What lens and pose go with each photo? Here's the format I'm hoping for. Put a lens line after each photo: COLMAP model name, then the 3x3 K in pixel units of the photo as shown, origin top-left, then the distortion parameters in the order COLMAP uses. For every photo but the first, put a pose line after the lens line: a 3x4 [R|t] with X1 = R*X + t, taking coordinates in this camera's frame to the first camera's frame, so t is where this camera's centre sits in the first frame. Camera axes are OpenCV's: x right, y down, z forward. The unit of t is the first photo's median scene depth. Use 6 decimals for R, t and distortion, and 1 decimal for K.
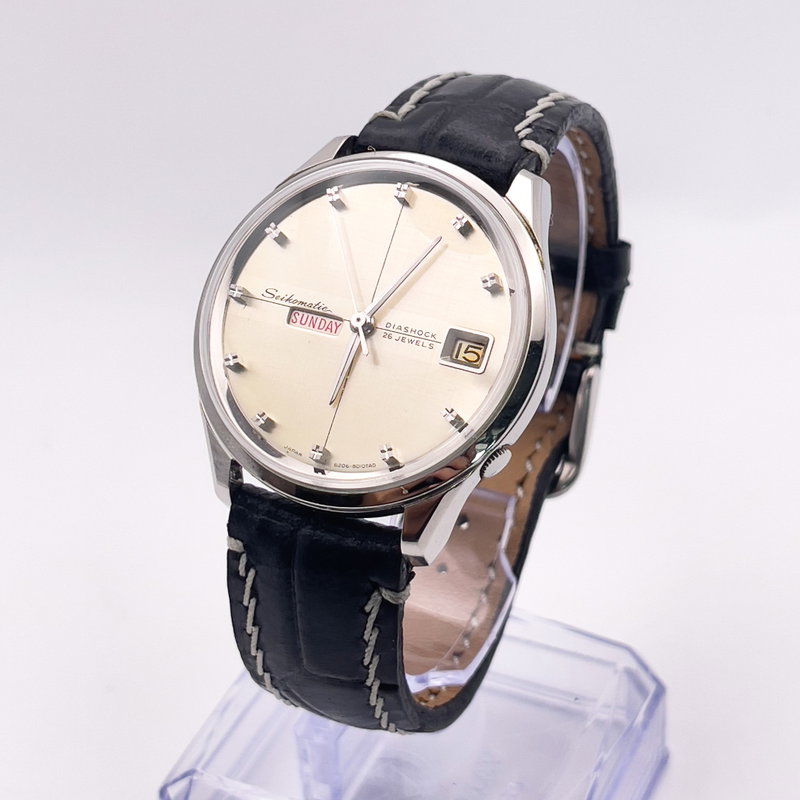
lens RADIAL K [[2093.1, 0, 397.3], [0, 2093.1, 402.3], [0, 0, 1]] dist [0.092057, 0.000000]
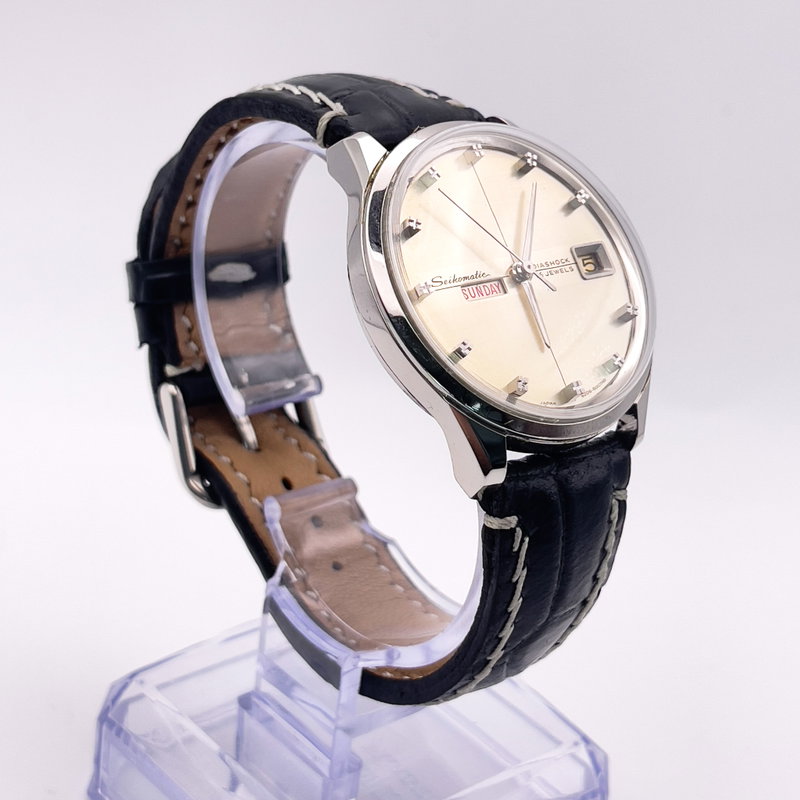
lens RADIAL K [[1889.3, 0, 393.6], [0, 1889.3, 407.4], [0, 0, 1]] dist [0.084182, 0.000000]
pose [[0.430472, -0.326294, 0.841562, -0.854116], [0.394607, 0.906581, 0.149656, -0.141437], [-0.811776, 0.267663, 0.519015, 0.561407]]
